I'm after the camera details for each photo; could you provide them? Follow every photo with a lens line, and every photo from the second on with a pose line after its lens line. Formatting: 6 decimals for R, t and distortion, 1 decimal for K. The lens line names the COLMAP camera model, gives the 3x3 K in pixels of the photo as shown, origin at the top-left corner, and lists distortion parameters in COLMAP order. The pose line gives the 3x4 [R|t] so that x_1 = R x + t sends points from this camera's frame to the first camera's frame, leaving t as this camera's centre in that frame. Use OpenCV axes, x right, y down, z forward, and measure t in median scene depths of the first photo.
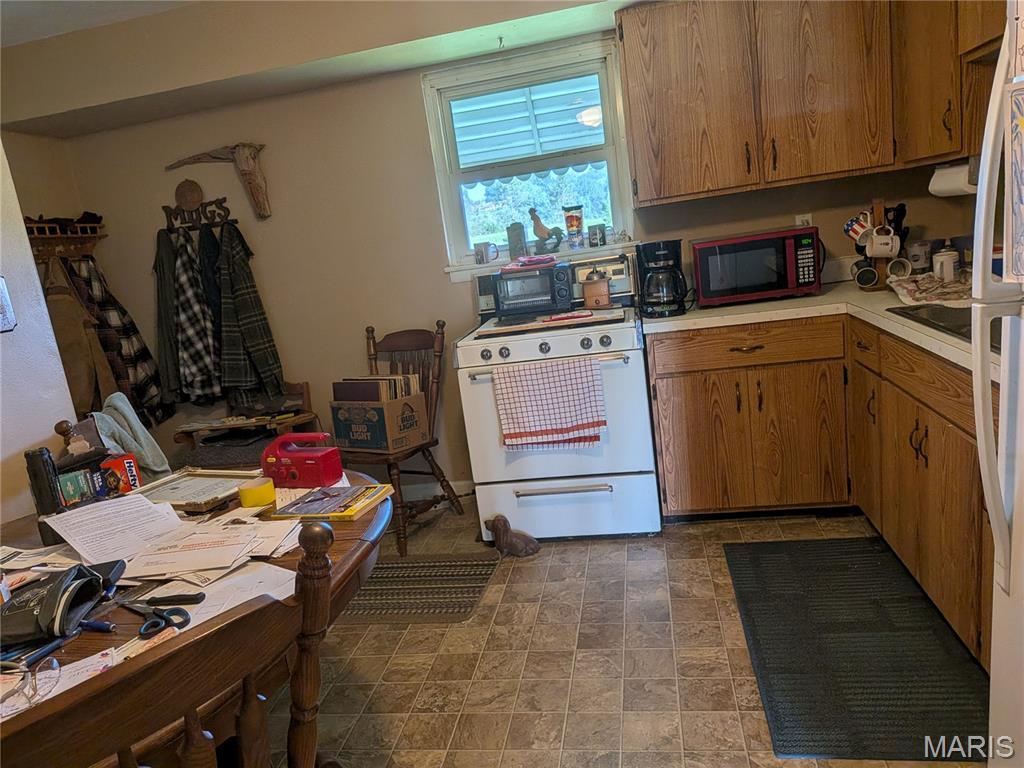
lens RADIAL K [[740.9, 0, 506.9], [0, 740.9, 398.9], [0, 0, 1]] dist [0.094064, -0.172248]
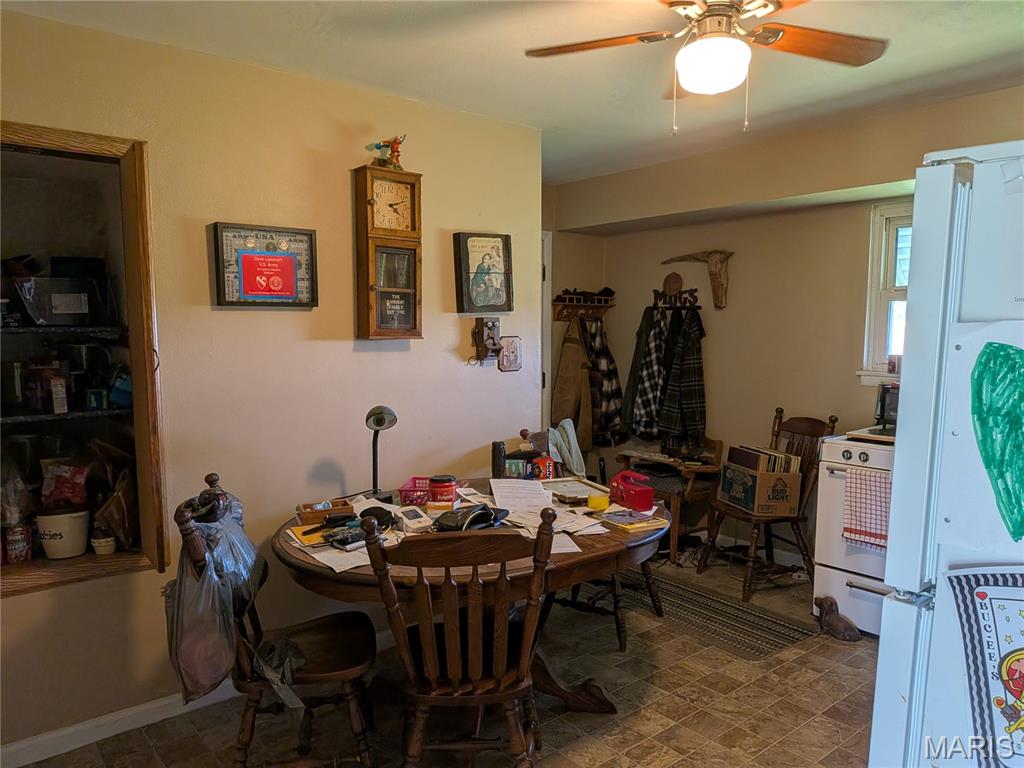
lens RADIAL K [[740.9, 0, 506.9], [0, 740.9, 398.9], [0, 0, 1]] dist [0.094064, -0.172248]
pose [[0.751830, 0.201346, -0.627863, 0.235437], [-0.237807, 0.970948, 0.026609, -0.041034], [0.614980, 0.129305, 0.777869, -0.189711]]
